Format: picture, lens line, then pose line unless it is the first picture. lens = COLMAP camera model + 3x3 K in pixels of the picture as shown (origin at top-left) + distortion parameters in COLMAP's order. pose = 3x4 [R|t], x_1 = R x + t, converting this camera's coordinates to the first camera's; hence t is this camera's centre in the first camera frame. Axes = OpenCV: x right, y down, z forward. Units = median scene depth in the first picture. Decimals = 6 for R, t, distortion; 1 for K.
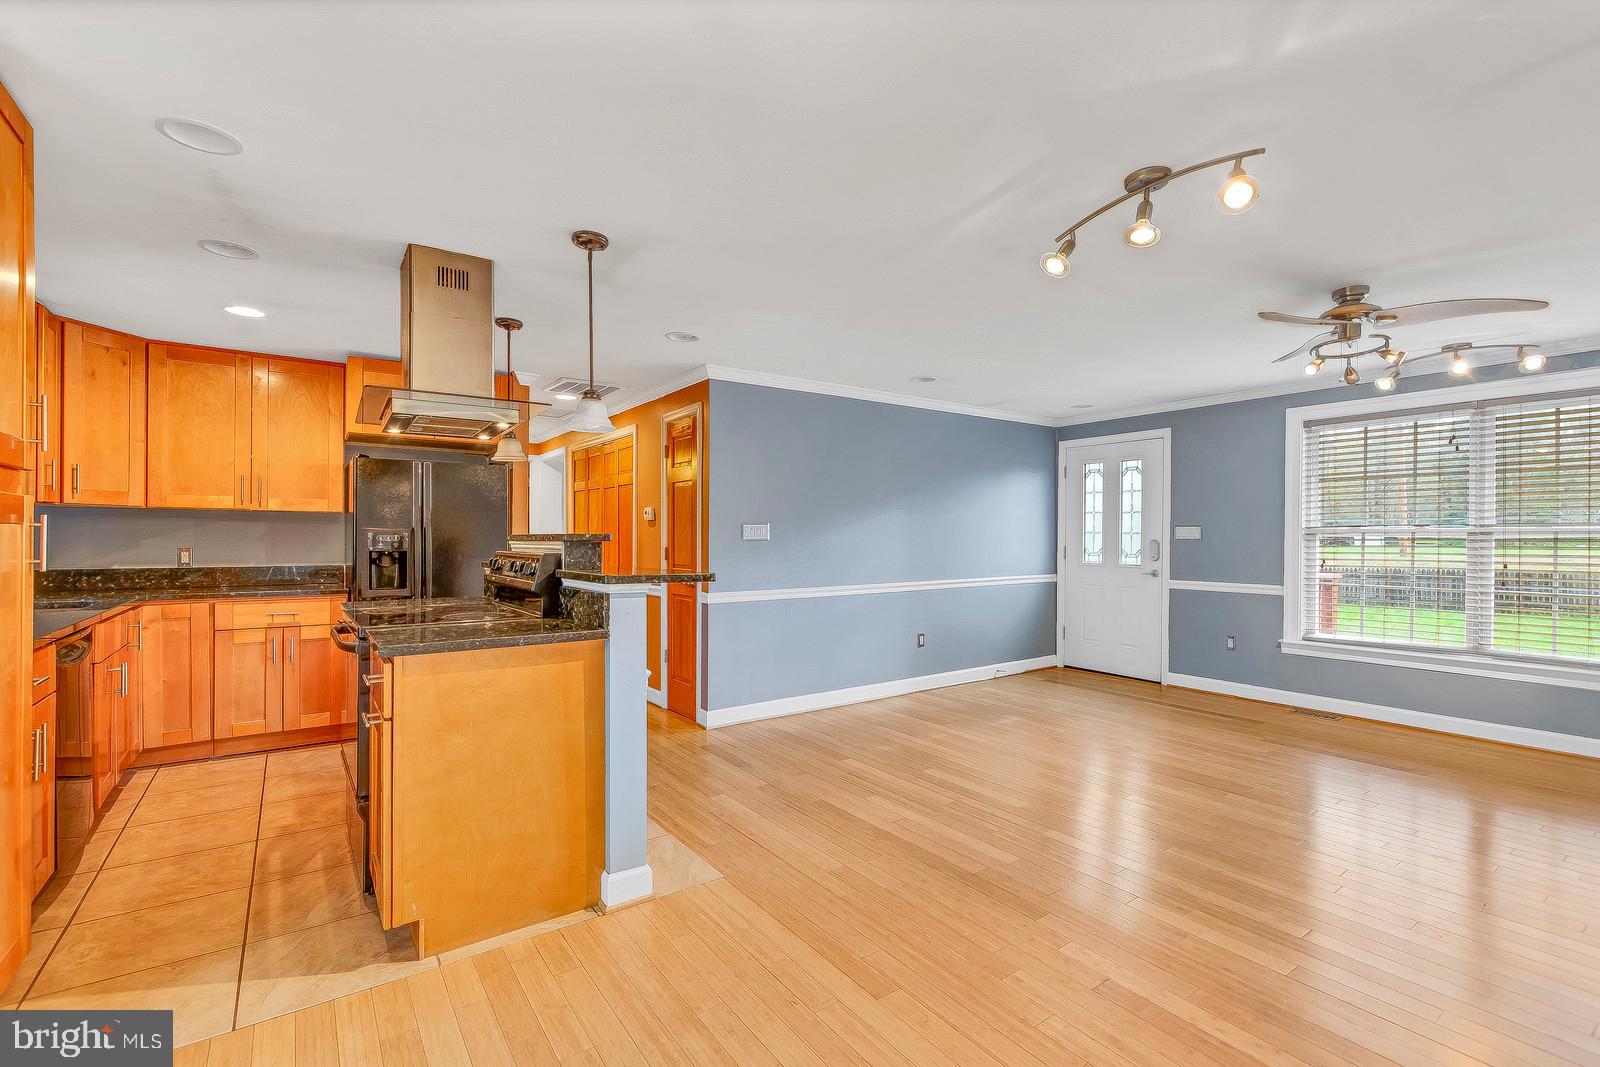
lens RADIAL K [[736.1, 0, 830.2], [0, 736.1, 534.8], [0, 0, 1]] dist [0.002177, -0.002941]
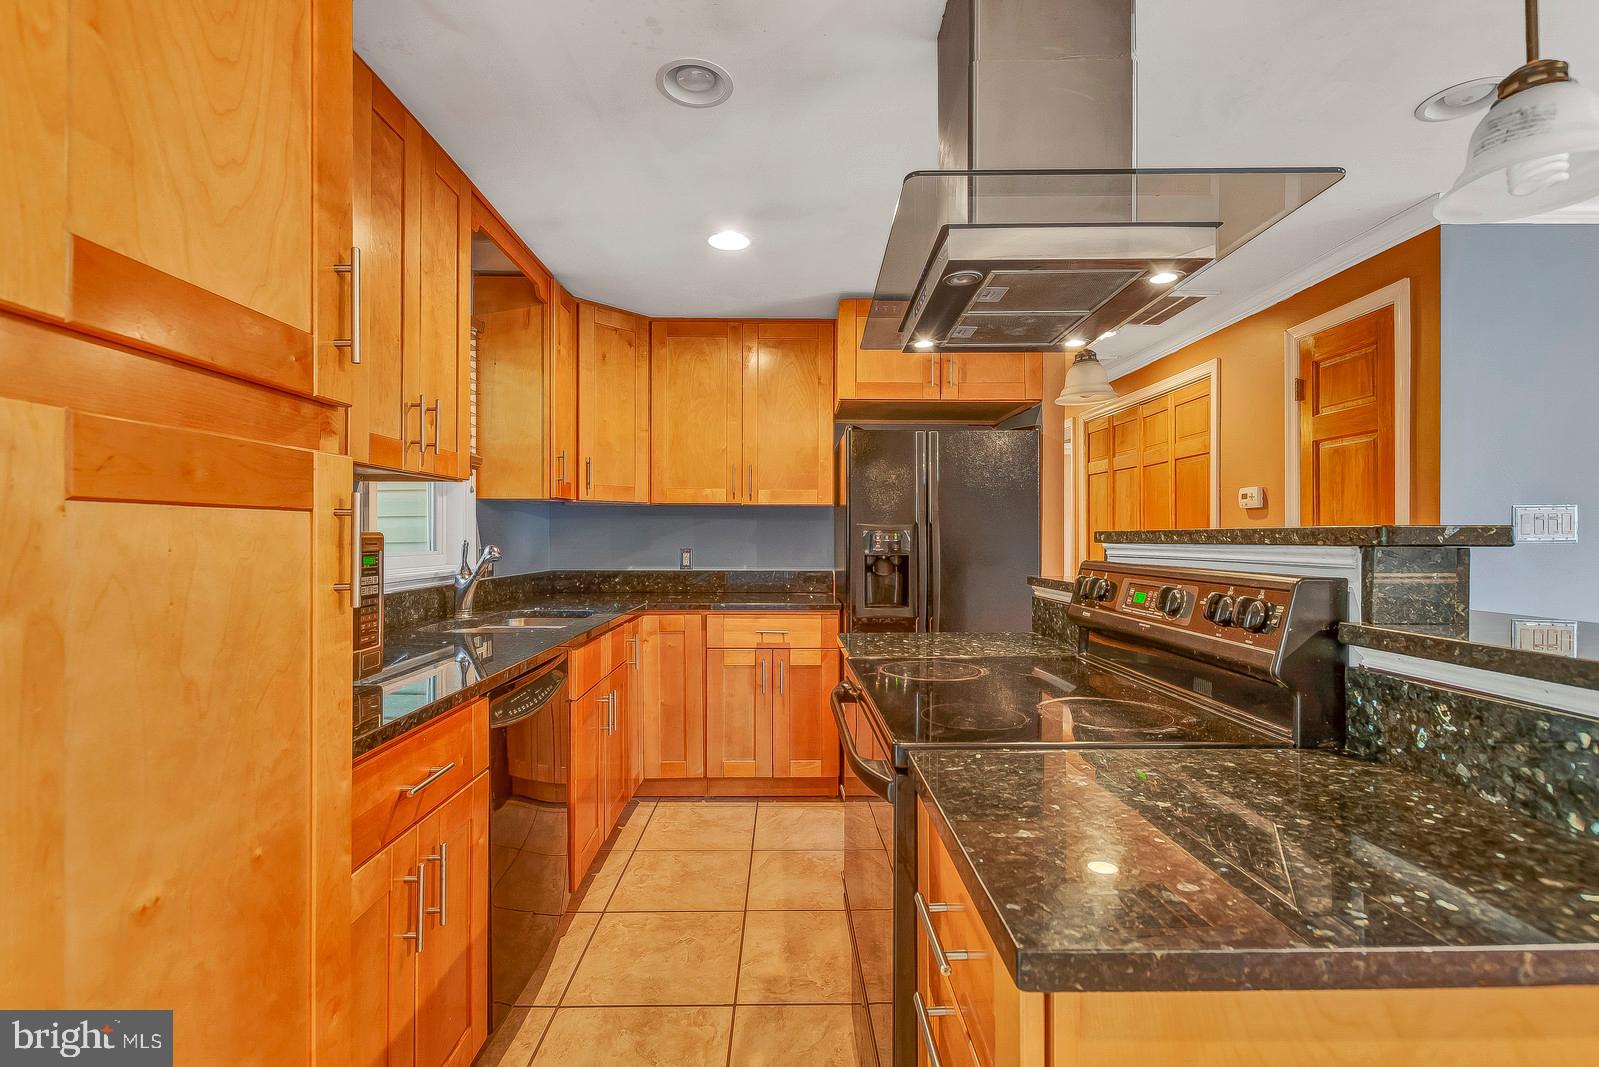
lens RADIAL K [[735.7, 0, 804.9], [0, 735.7, 531.7], [0, 0, 1]] dist [0.002177, -0.002941]
pose [[0.820305, -0.005654, -0.571899, -0.274798], [0.003942, 0.999983, -0.004232, 0.001481], [0.571913, 0.001217, 0.820313, 0.390586]]
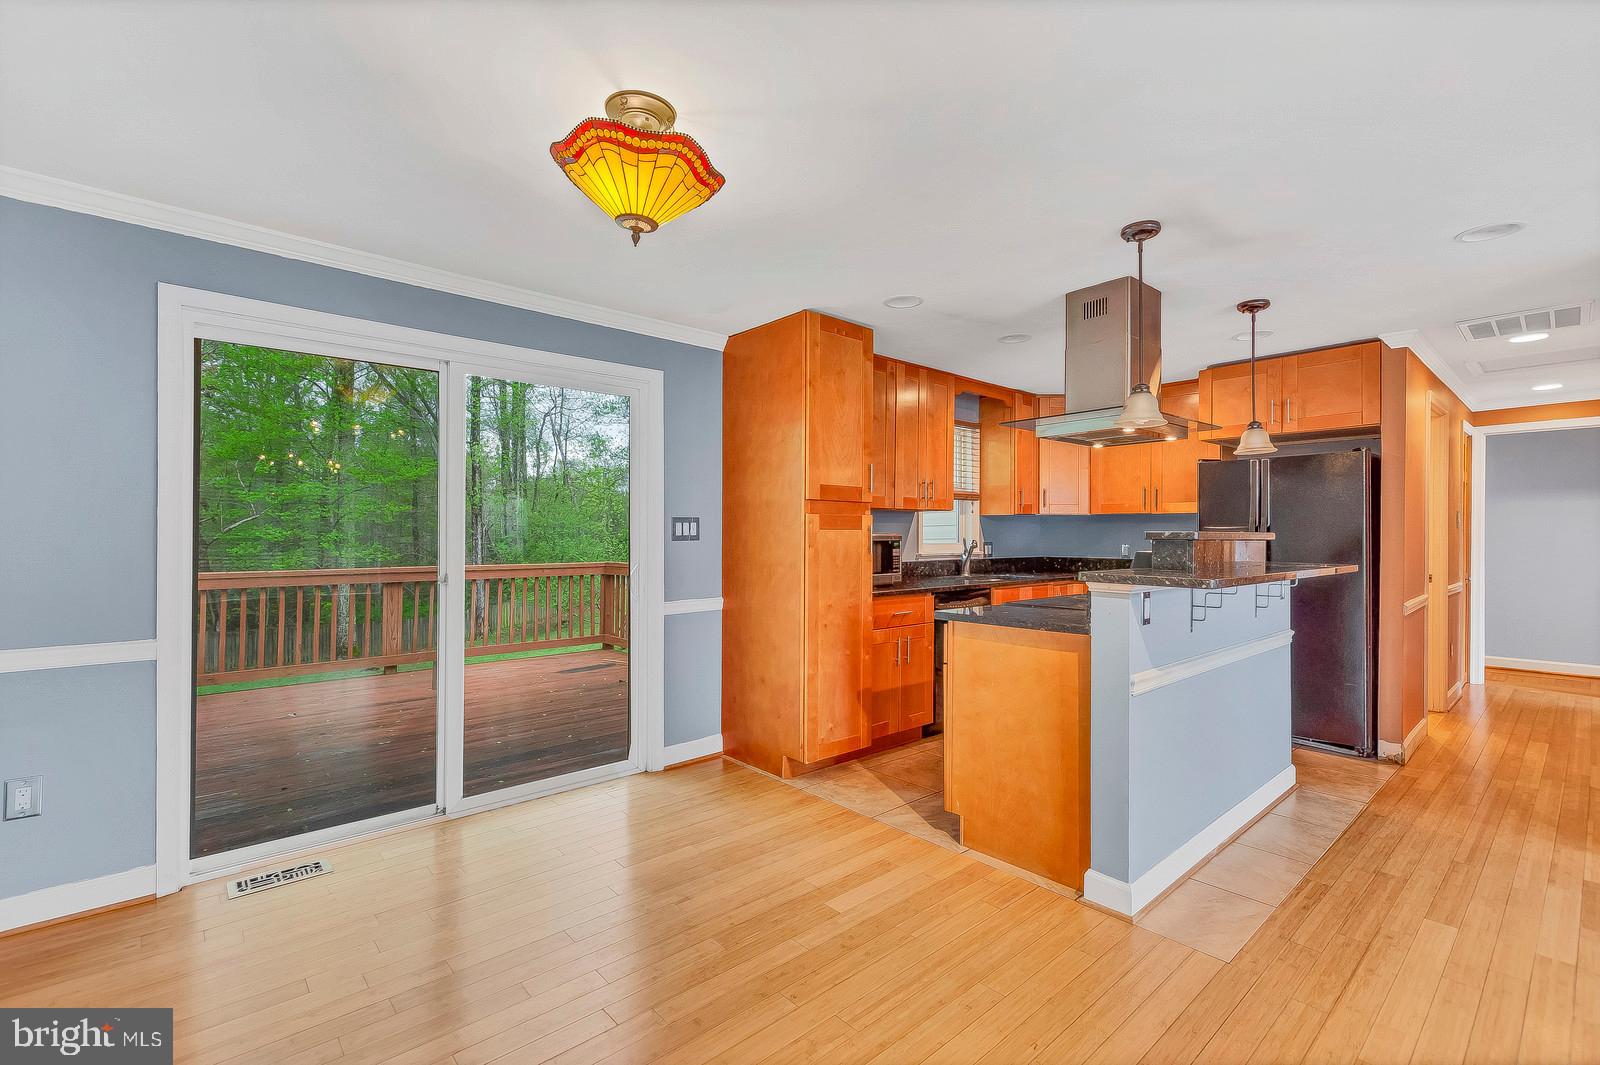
lens RADIAL K [[698.5, 0, 744.9], [0, 698.5, 531.1], [0, 0, 1]] dist [0.002189, -0.000184]
pose [[0.045540, -0.007465, -0.998935, 0.391479], [0.004166, 0.999965, -0.007283, 0.001571], [0.998954, -0.003830, 0.045569, 0.294290]]
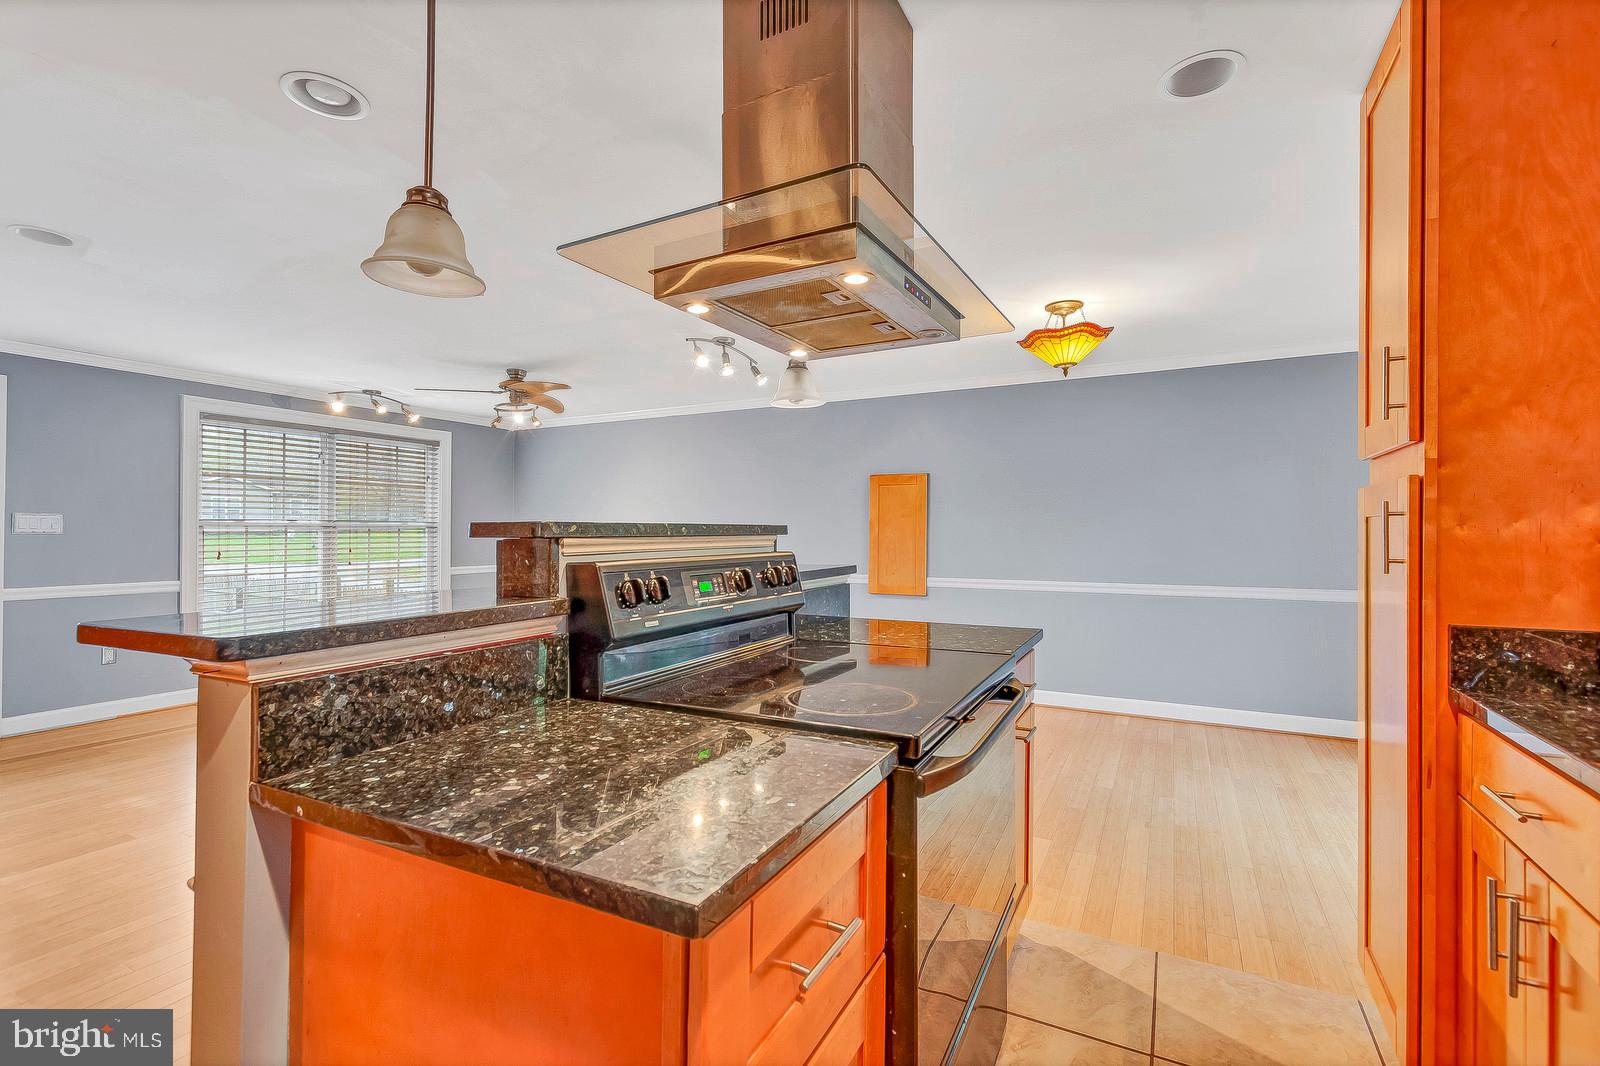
lens RADIAL K [[736.1, 0, 779.2], [0, 736.1, 534.2], [0, 0, 1]] dist [0.002177, -0.002941]
pose [[-0.432845, -0.004244, 0.901458, -0.754126], [-0.003389, 0.999990, 0.003080, 0.004085], [-0.901462, -0.001722, -0.432855, 0.963058]]
